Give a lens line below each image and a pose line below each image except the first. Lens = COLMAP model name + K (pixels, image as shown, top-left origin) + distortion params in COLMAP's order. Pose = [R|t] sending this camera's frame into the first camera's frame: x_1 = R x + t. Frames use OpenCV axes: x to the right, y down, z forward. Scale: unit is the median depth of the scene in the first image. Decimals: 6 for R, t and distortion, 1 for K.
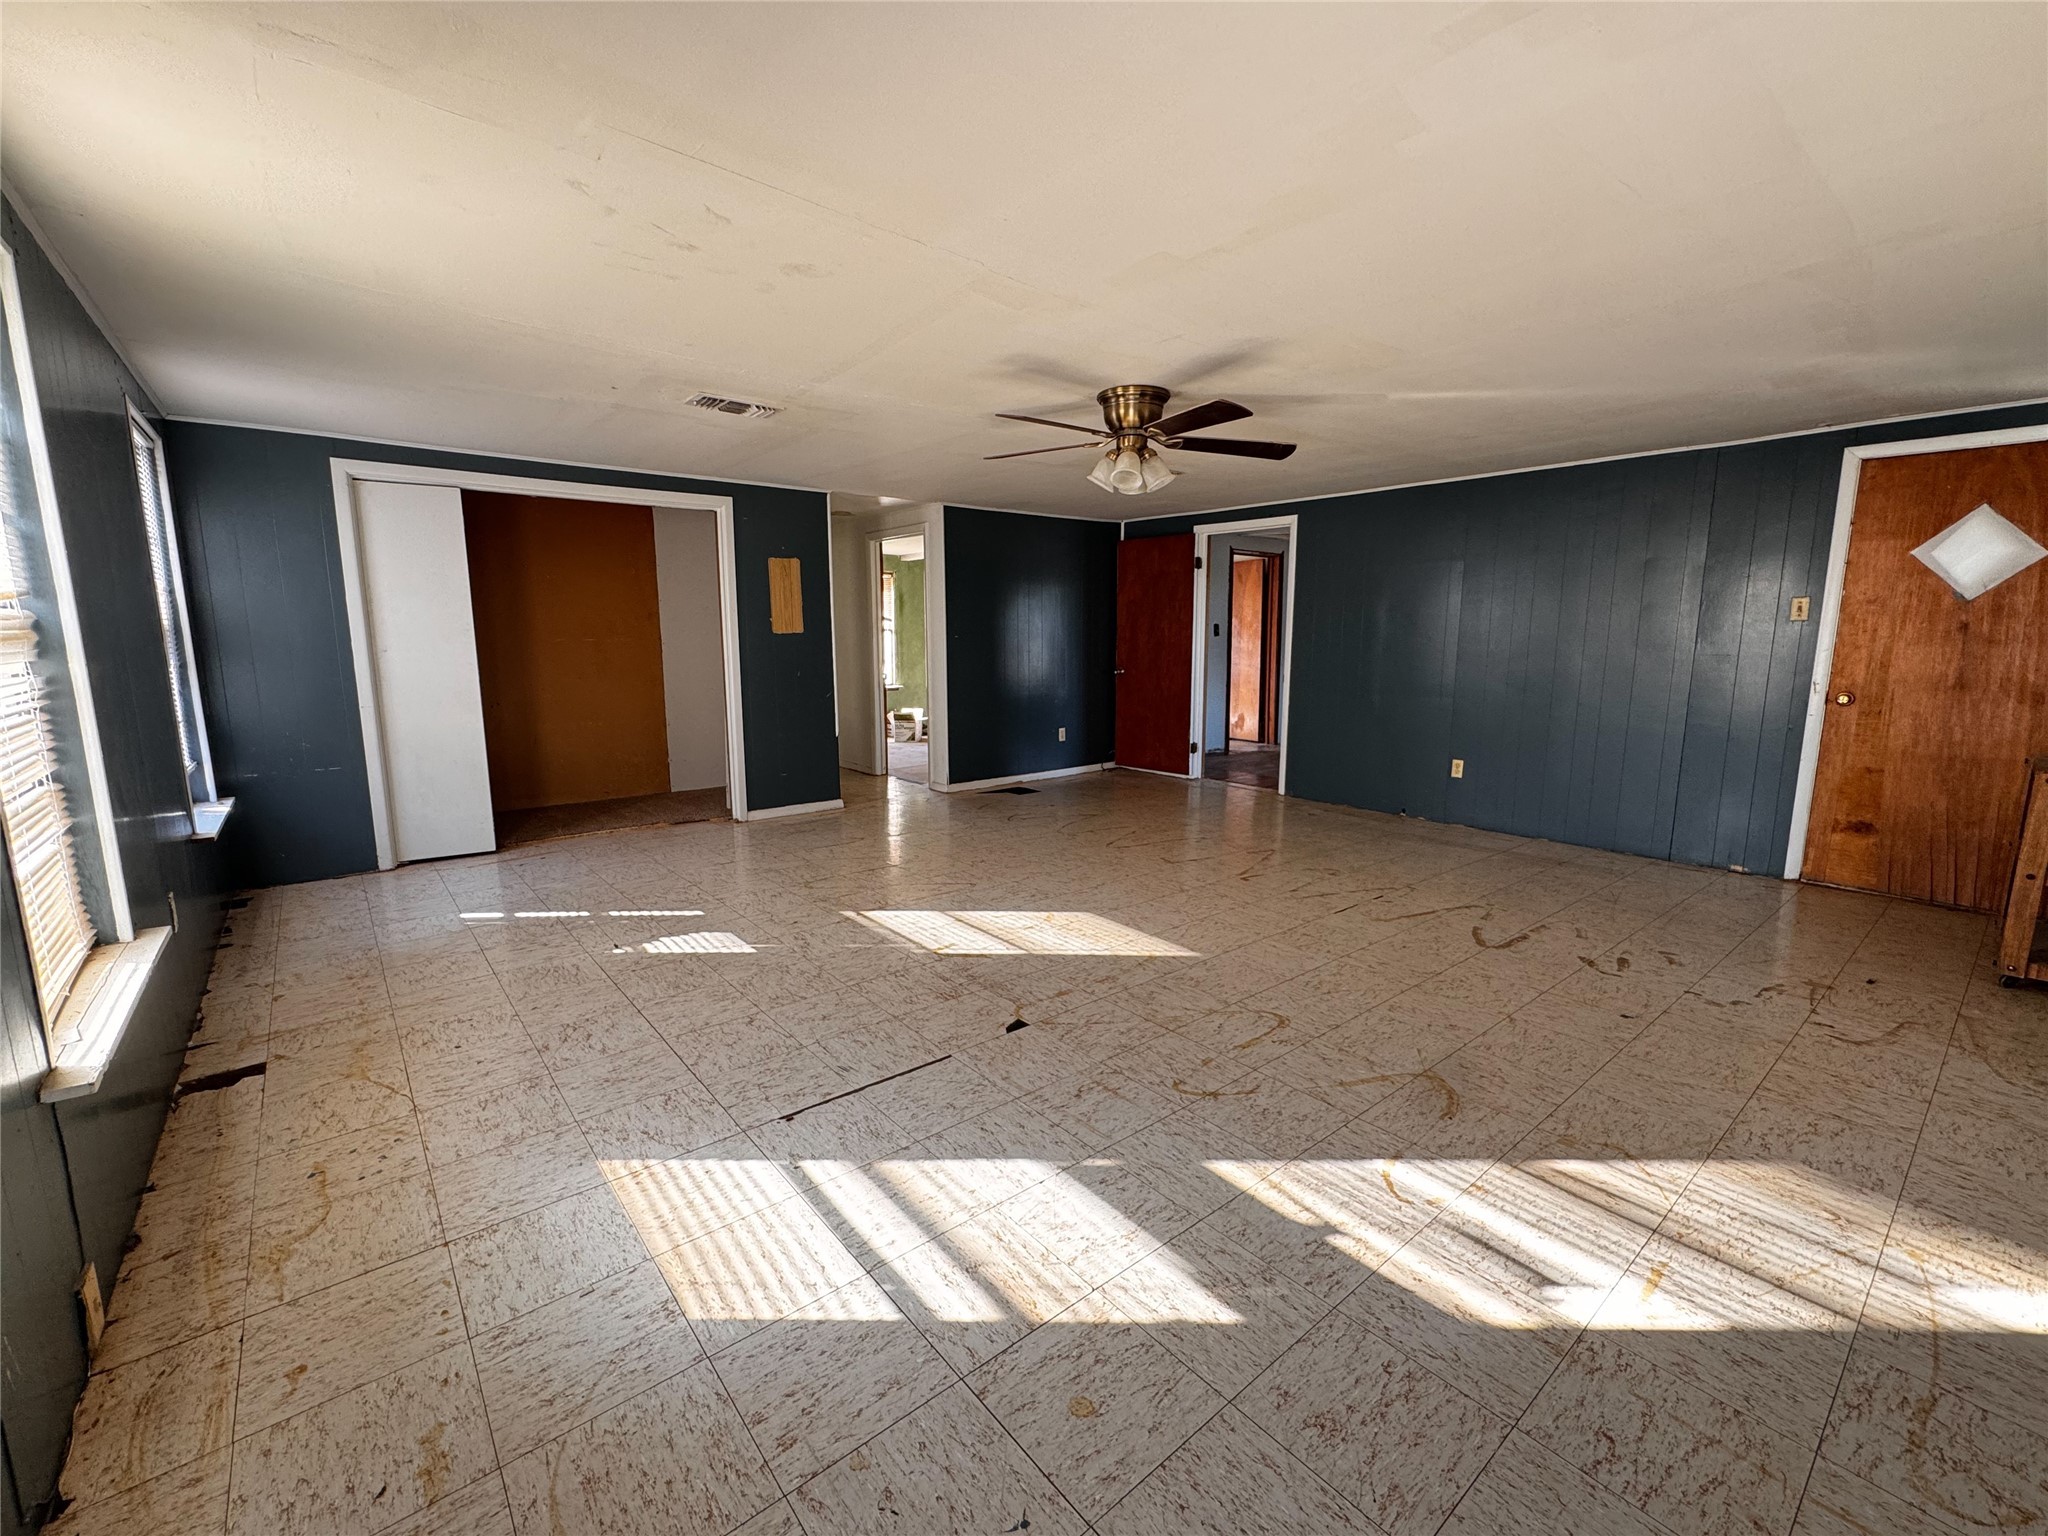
lens RADIAL K [[865.1, 0, 1024.2], [0, 865.1, 770.2], [0, 0, 1]] dist [-0.001734, 0.000602]
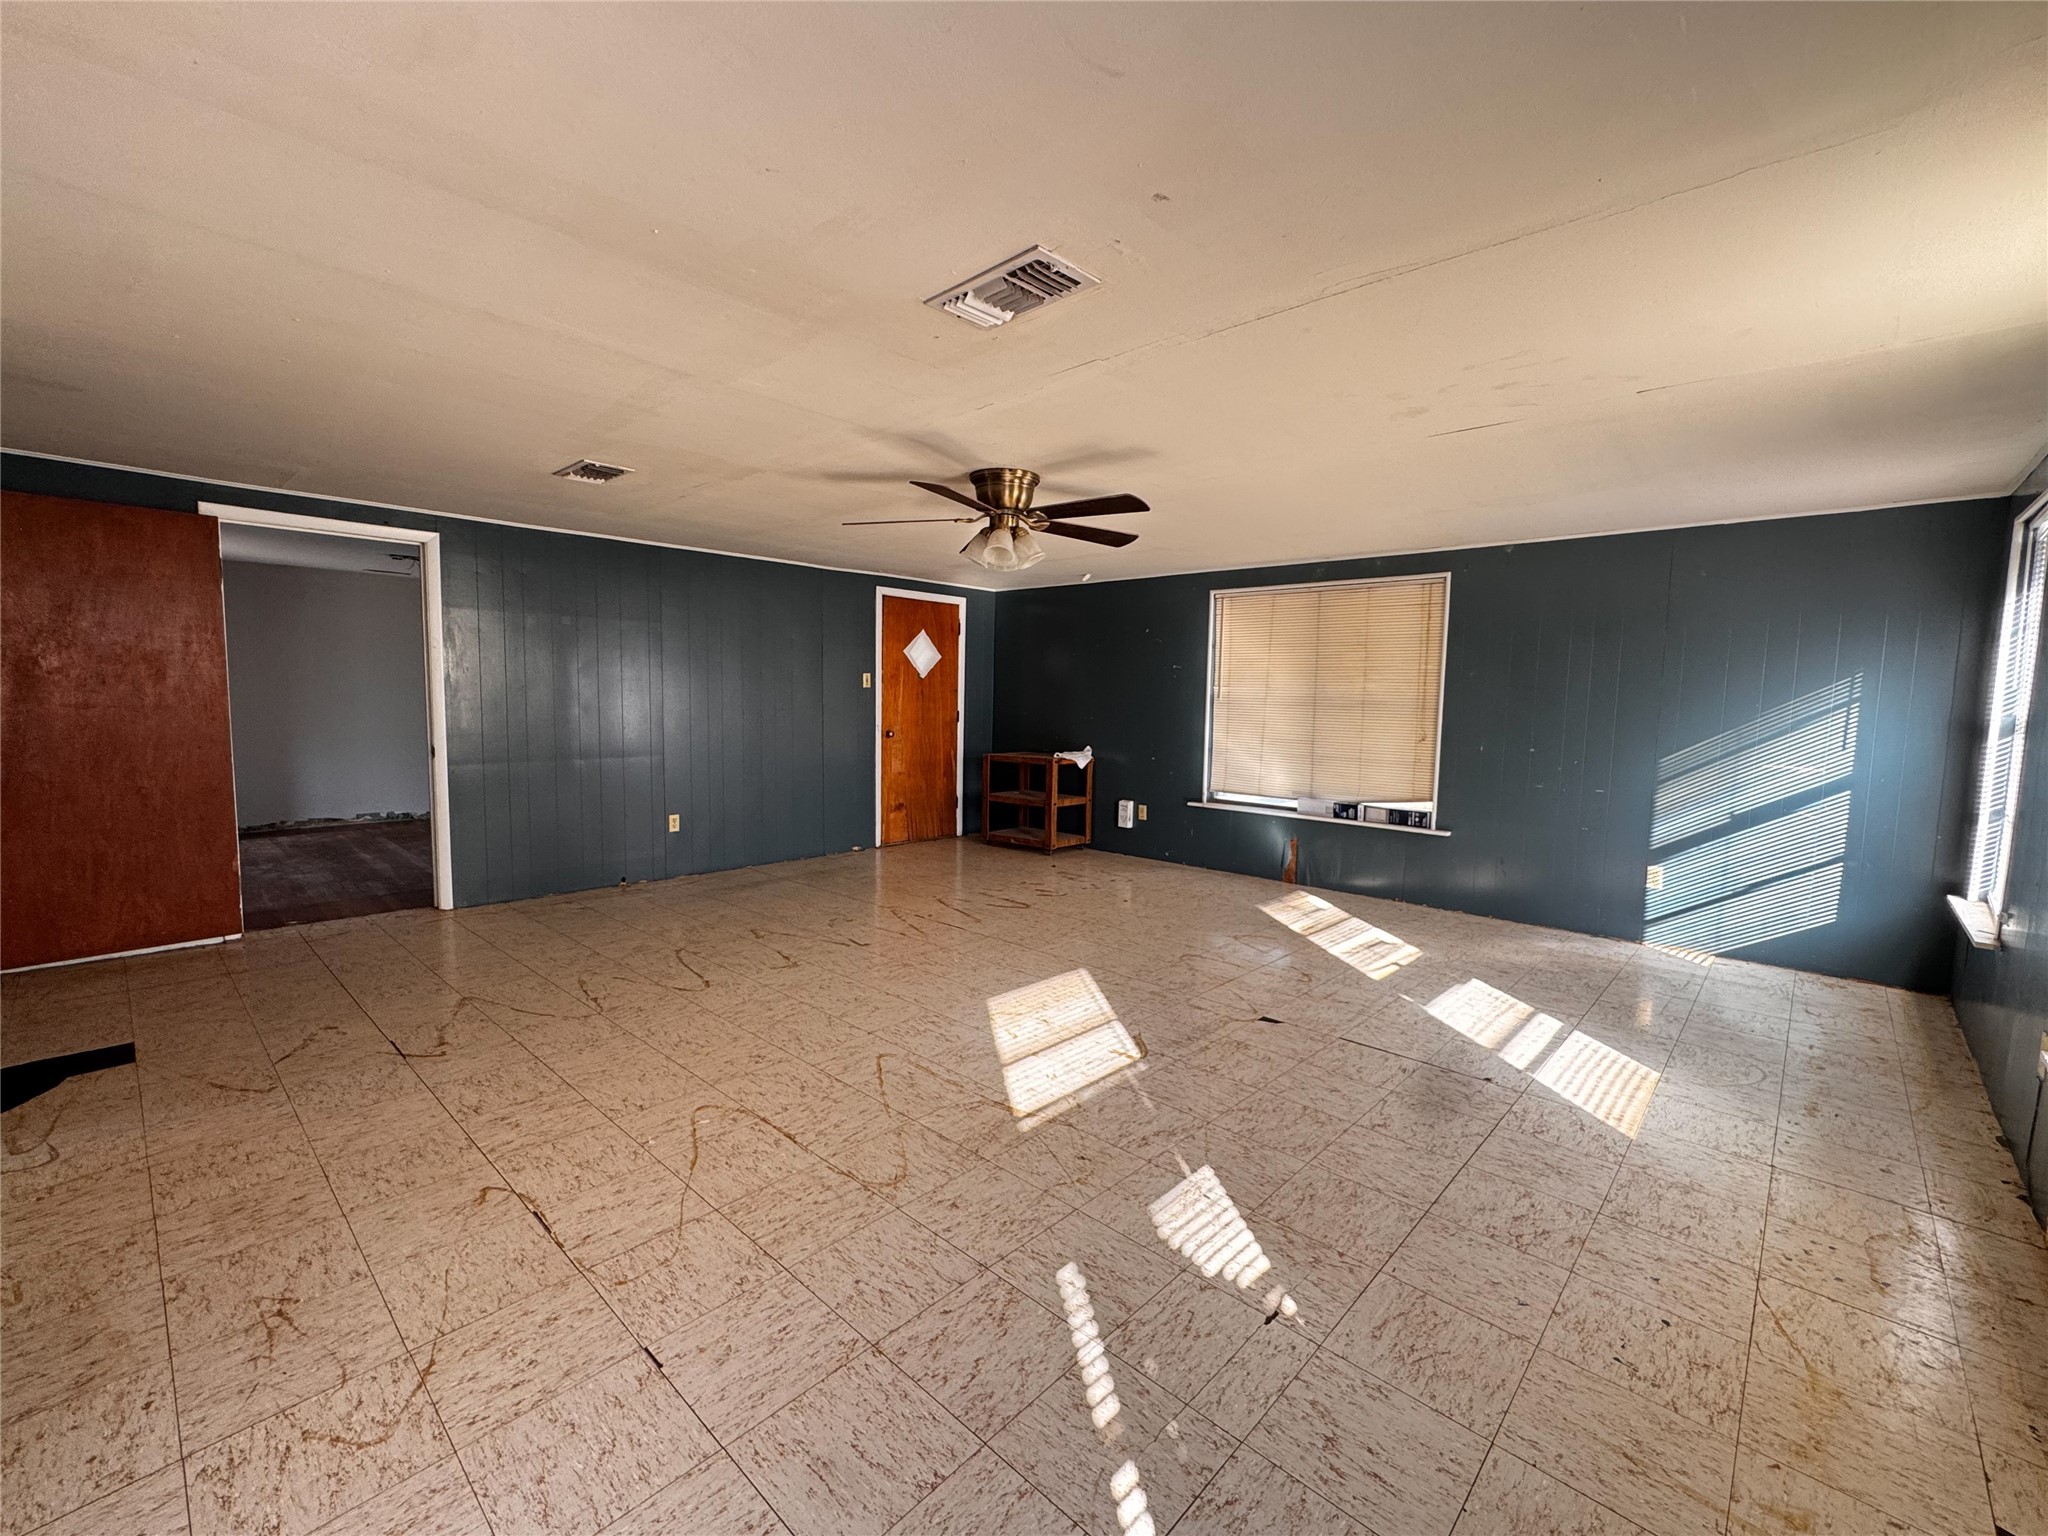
lens RADIAL K [[865.1, 0, 1023.8], [0, 865.1, 772.3], [0, 0, 1]] dist [-0.001734, 0.000602]
pose [[-0.132964, -0.095831, 0.986477, -0.953318], [0.136264, 0.984095, 0.113966, -0.205541], [-0.981709, 0.149574, -0.117791, 1.180802]]
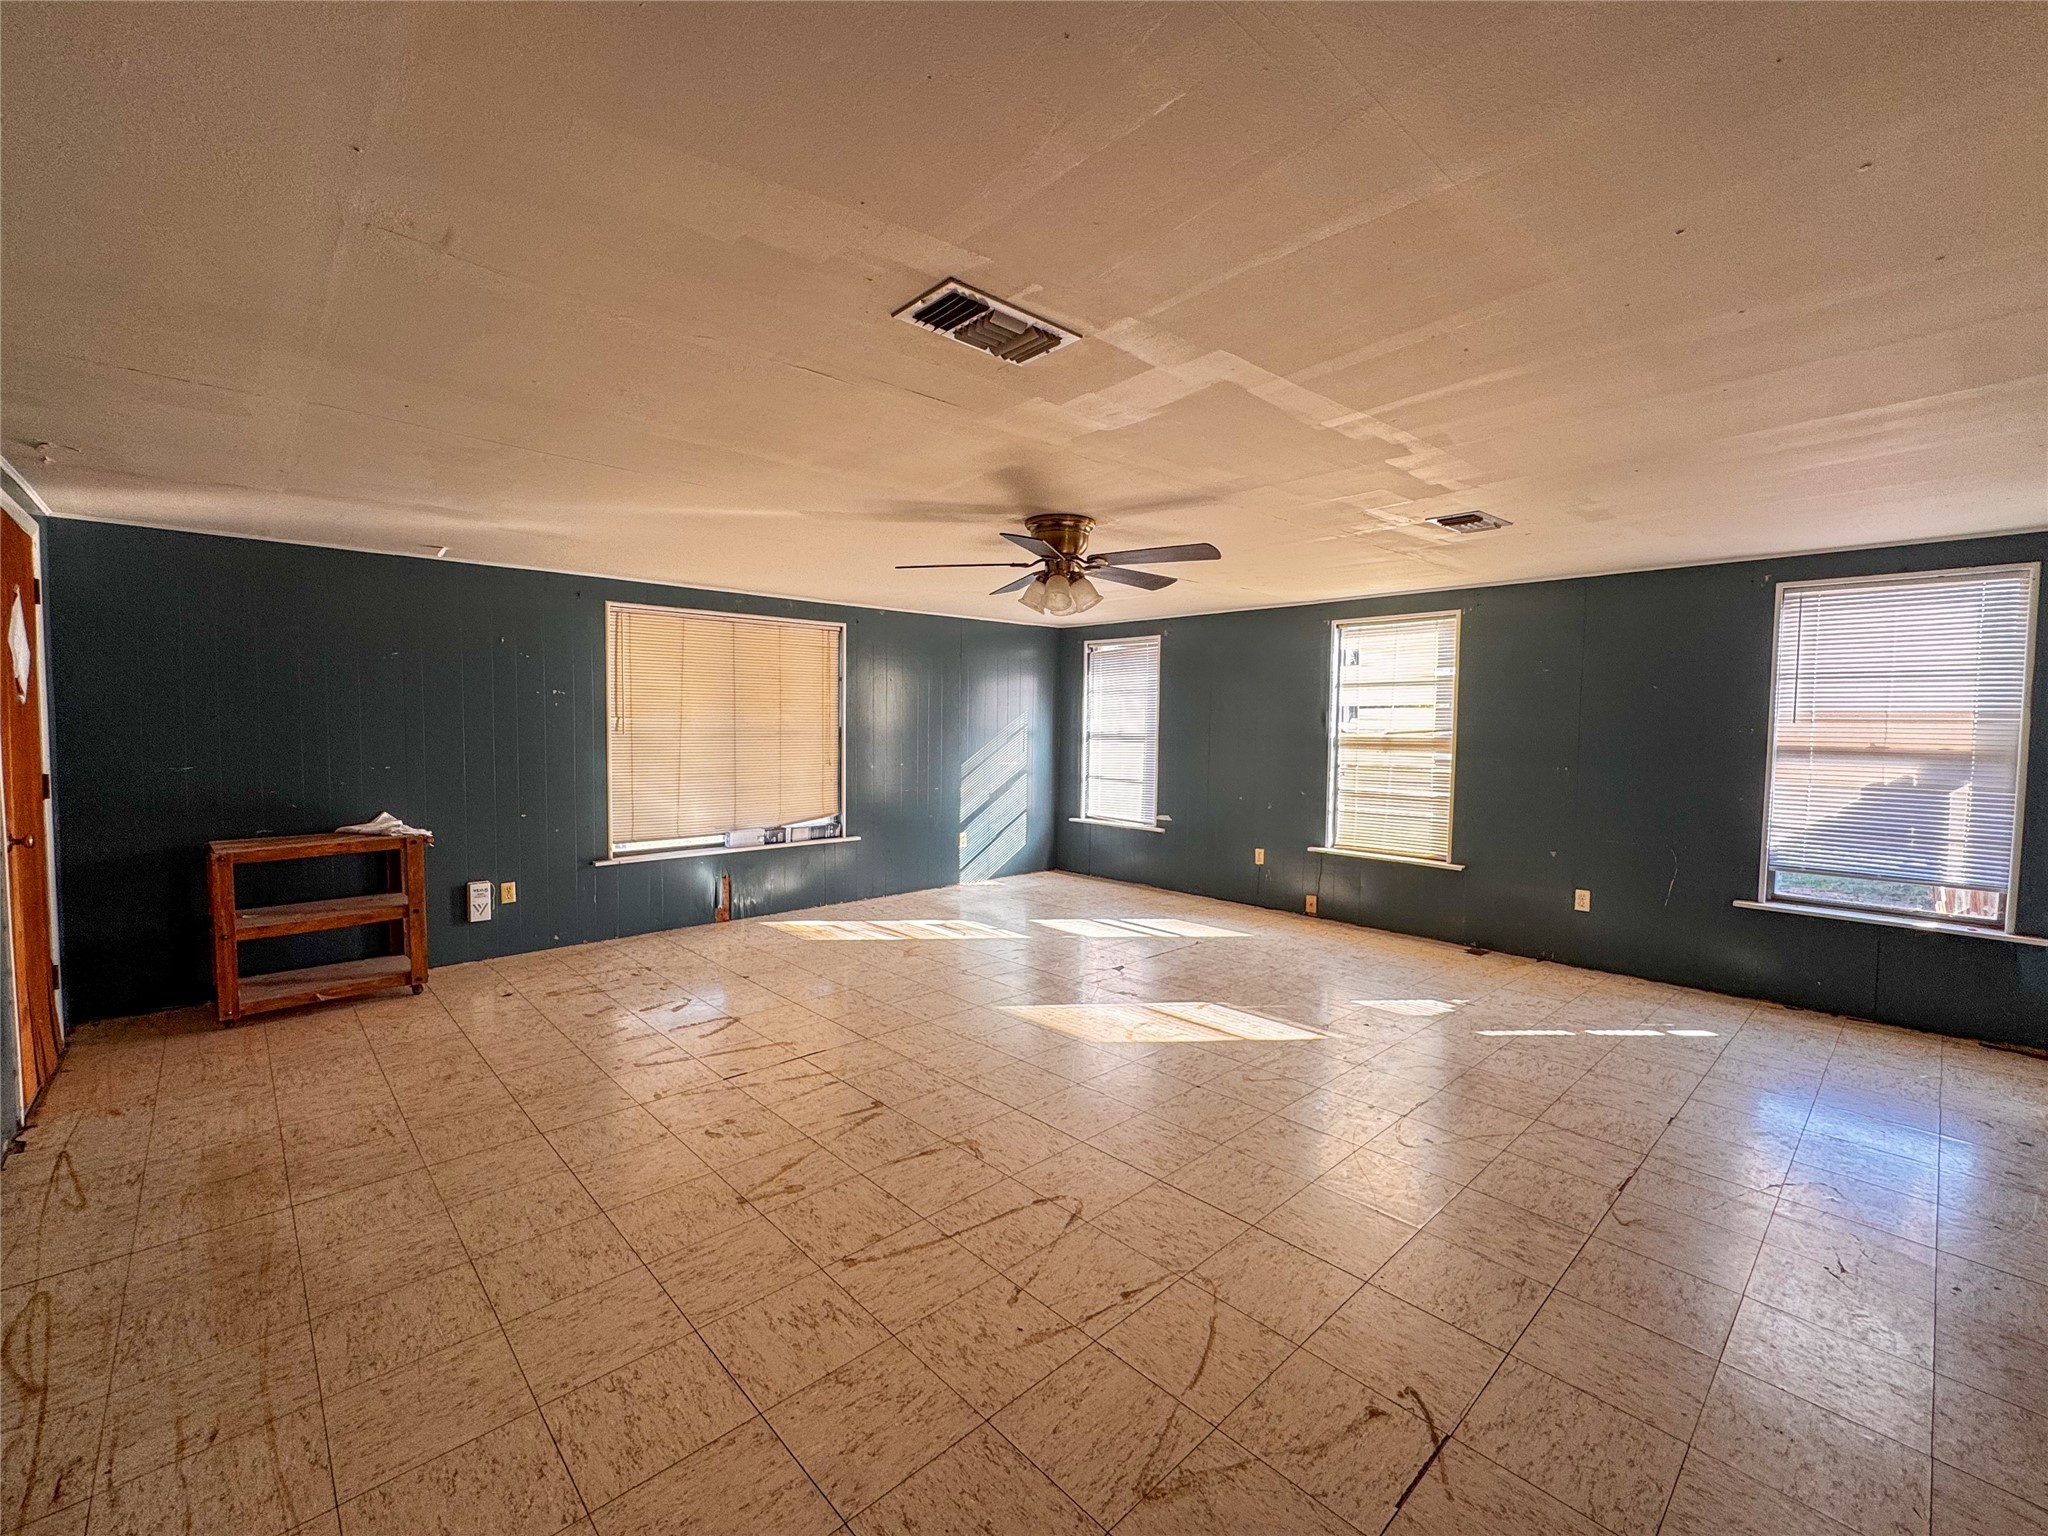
lens RADIAL K [[865.1, 0, 1028.2], [0, 865.1, 766.9], [0, 0, 1]] dist [-0.001734, 0.000602]
pose [[-0.997738, -0.007013, -0.066854, 0.238269], [-0.020668, 0.978369, 0.205834, -0.368138], [0.063965, 0.206750, -0.976301, 2.118035]]
